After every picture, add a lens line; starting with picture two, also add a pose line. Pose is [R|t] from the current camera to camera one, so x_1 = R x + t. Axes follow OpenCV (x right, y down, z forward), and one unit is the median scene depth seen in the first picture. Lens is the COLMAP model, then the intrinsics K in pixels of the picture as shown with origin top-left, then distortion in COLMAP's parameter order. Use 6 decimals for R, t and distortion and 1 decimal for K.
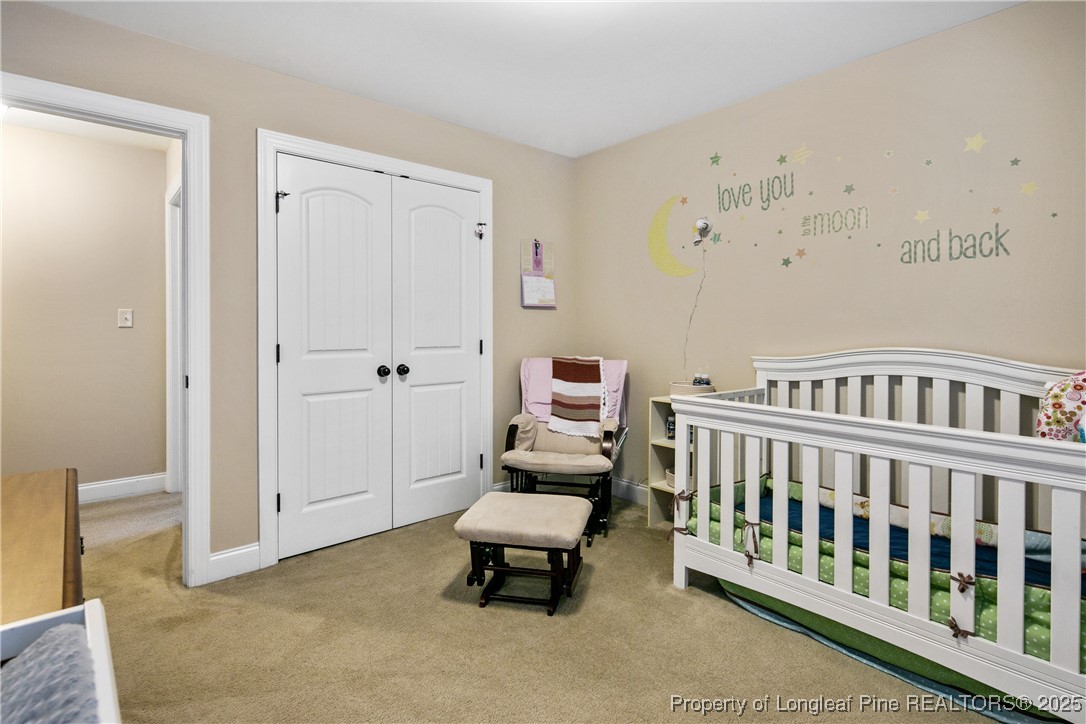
lens RADIAL K [[524.0, 0, 525.4], [0, 524.0, 330.2], [0, 0, 1]] dist [0.002755, 0.000404]
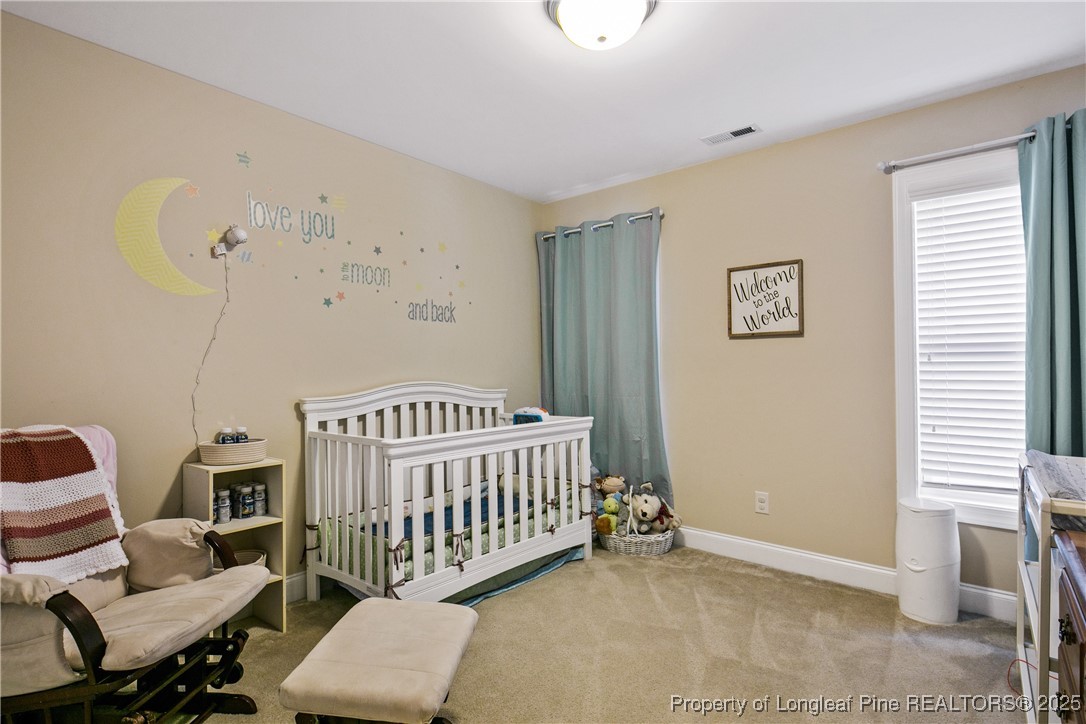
lens RADIAL K [[524.0, 0, 542.1], [0, 524.0, 367.0], [0, 0, 1]] dist [0.002755, 0.000404]
pose [[-0.160867, 0.003581, 0.986970, -0.724220], [0.013180, 0.999912, -0.001480, 0.002148], [-0.986888, 0.012770, -0.160900, 0.974951]]
